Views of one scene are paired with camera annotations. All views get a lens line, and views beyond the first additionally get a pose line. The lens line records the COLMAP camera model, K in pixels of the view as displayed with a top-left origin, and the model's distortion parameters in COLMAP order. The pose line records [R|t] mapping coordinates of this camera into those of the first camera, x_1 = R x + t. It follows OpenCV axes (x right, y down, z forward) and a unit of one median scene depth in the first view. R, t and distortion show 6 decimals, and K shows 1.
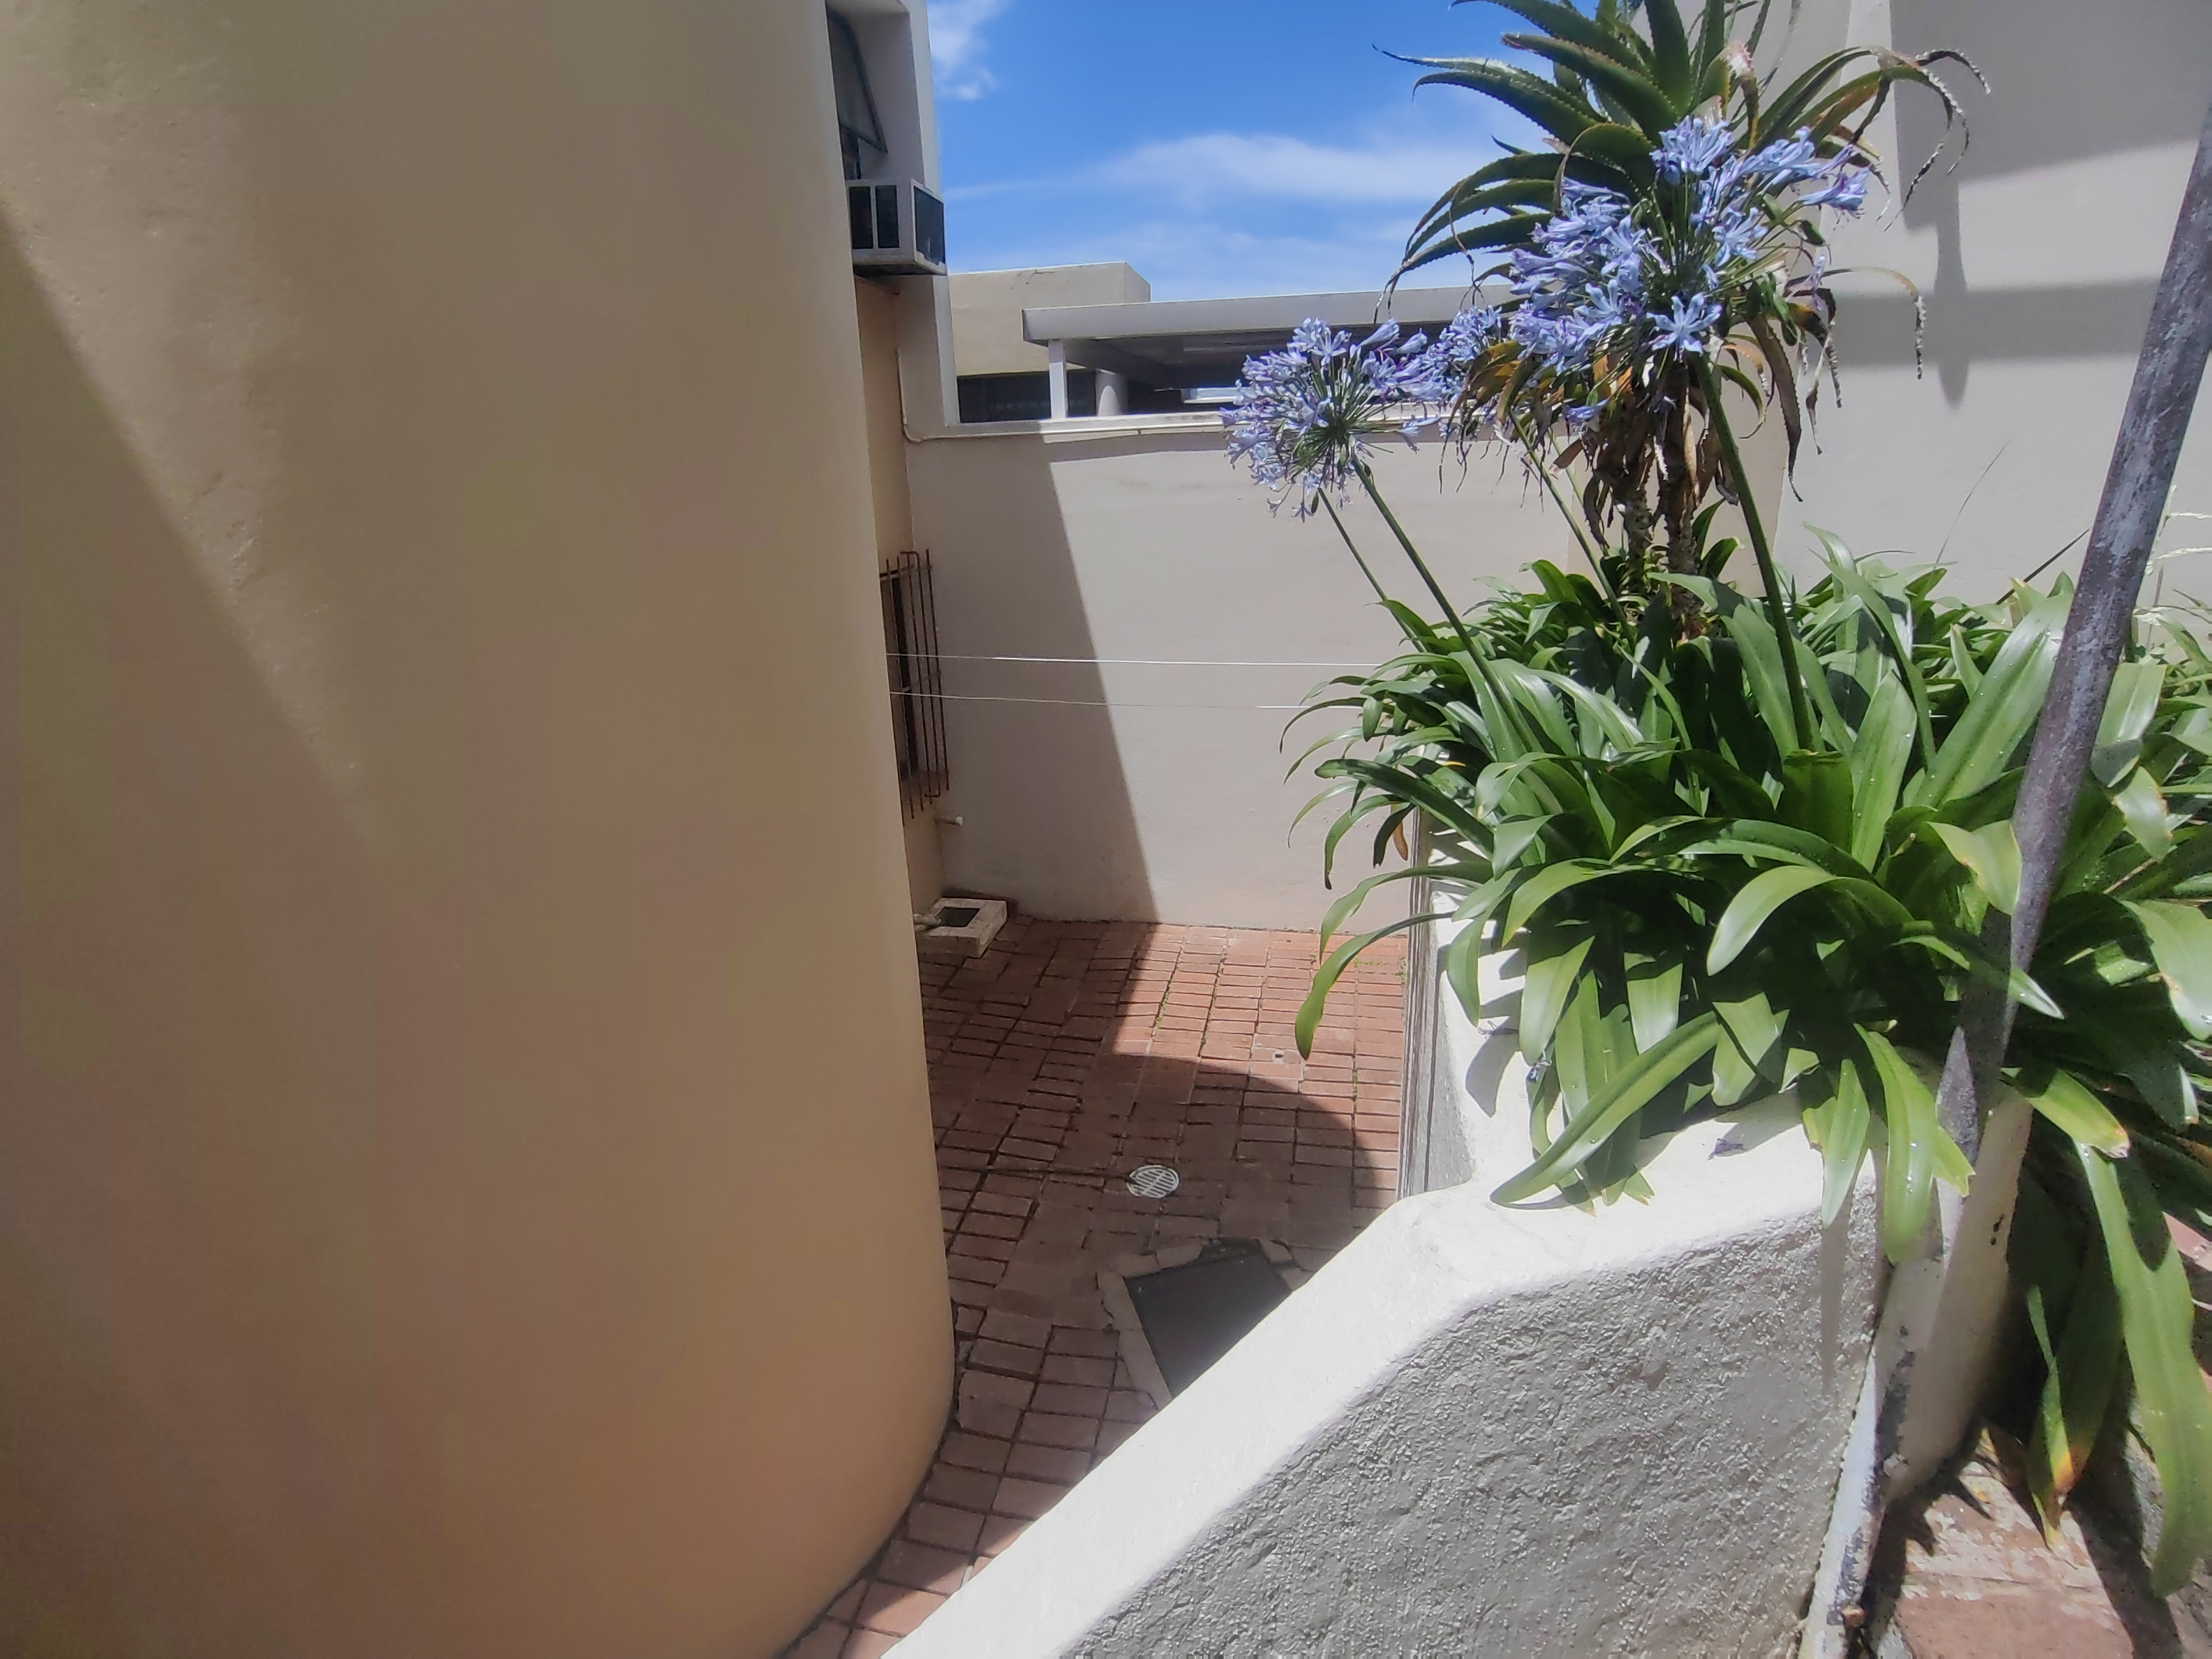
lens RADIAL K [[1120.9, 0, 1103.9], [0, 1120.9, 822.2], [0, 0, 1]] dist [0.008111, 0.010319]
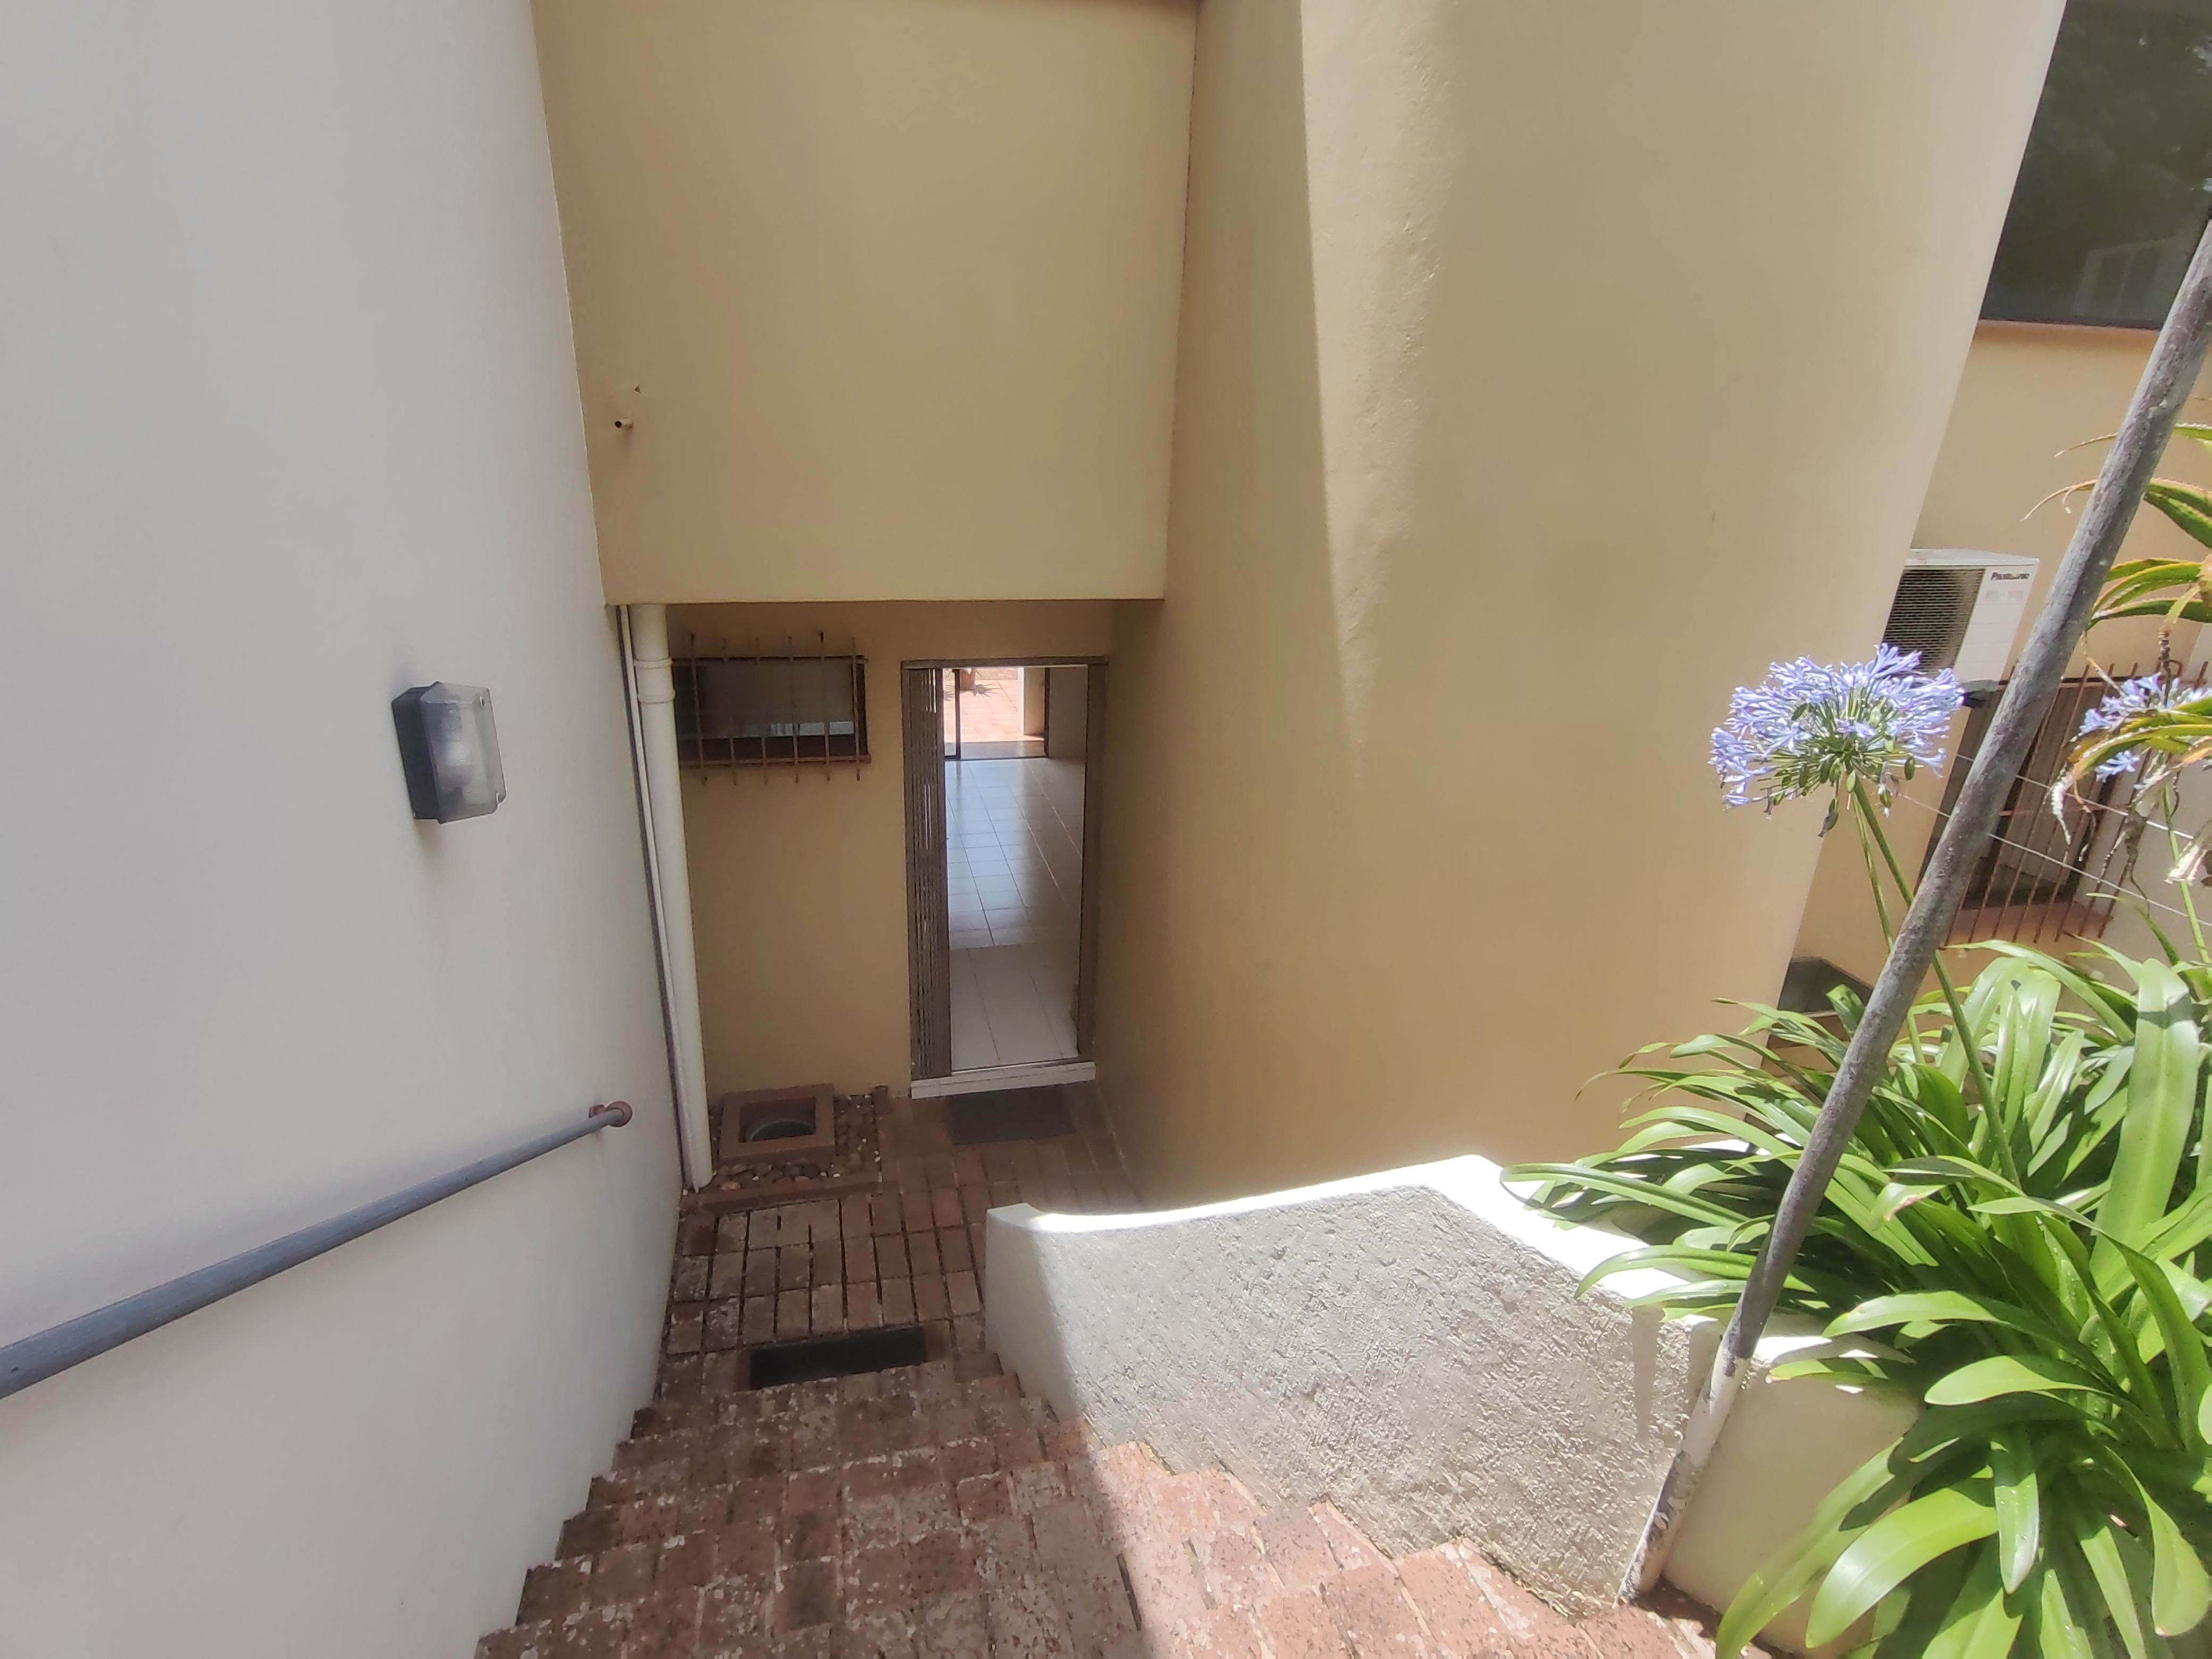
lens RADIAL K [[1120.9, 0, 1097.2], [0, 1120.9, 819.8], [0, 0, 1]] dist [0.008111, 0.010319]
pose [[0.427959, 0.365024, -0.826806, 0.772748], [-0.325644, 0.915645, 0.235690, -0.231146], [0.843094, 0.168379, 0.510726, -0.322759]]
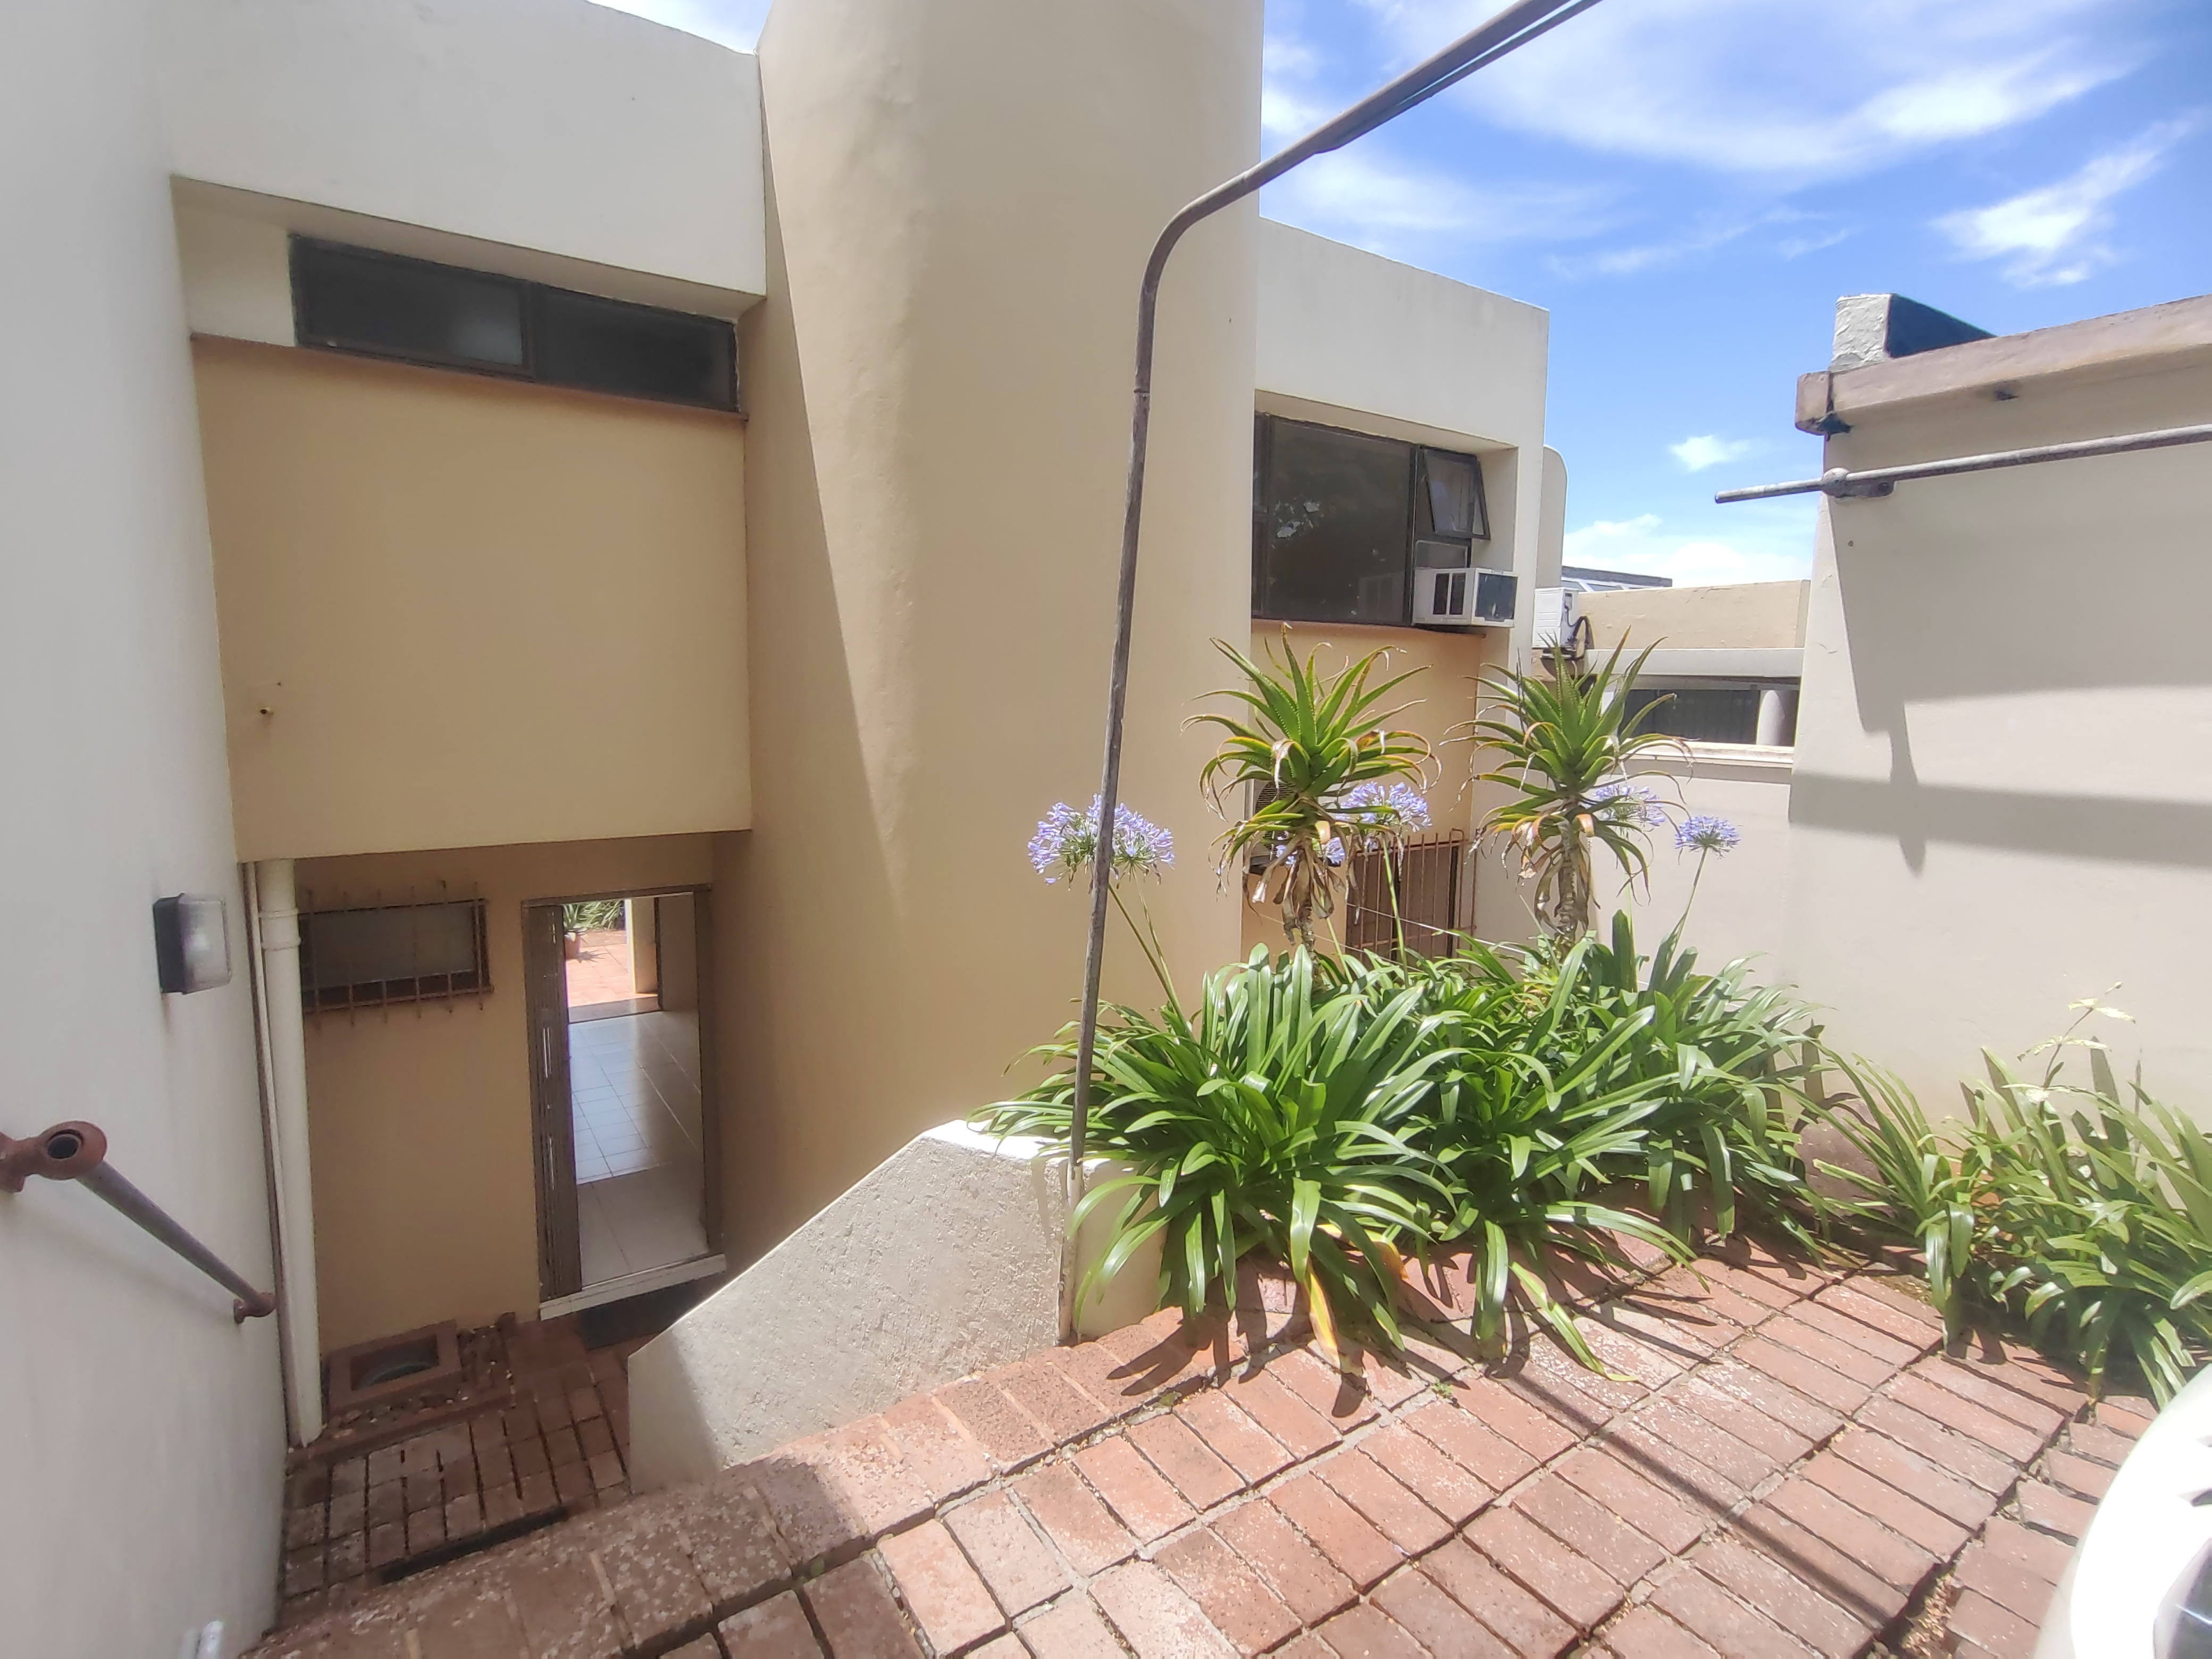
lens RADIAL K [[1120.9, 0, 1097.2], [0, 1120.9, 826.7], [0, 0, 1]] dist [0.008111, 0.010319]
pose [[0.706410, 0.136924, -0.694432, 1.467093], [-0.254212, 0.964728, -0.068377, -0.180294], [0.660576, 0.224836, 0.716302, -0.629047]]
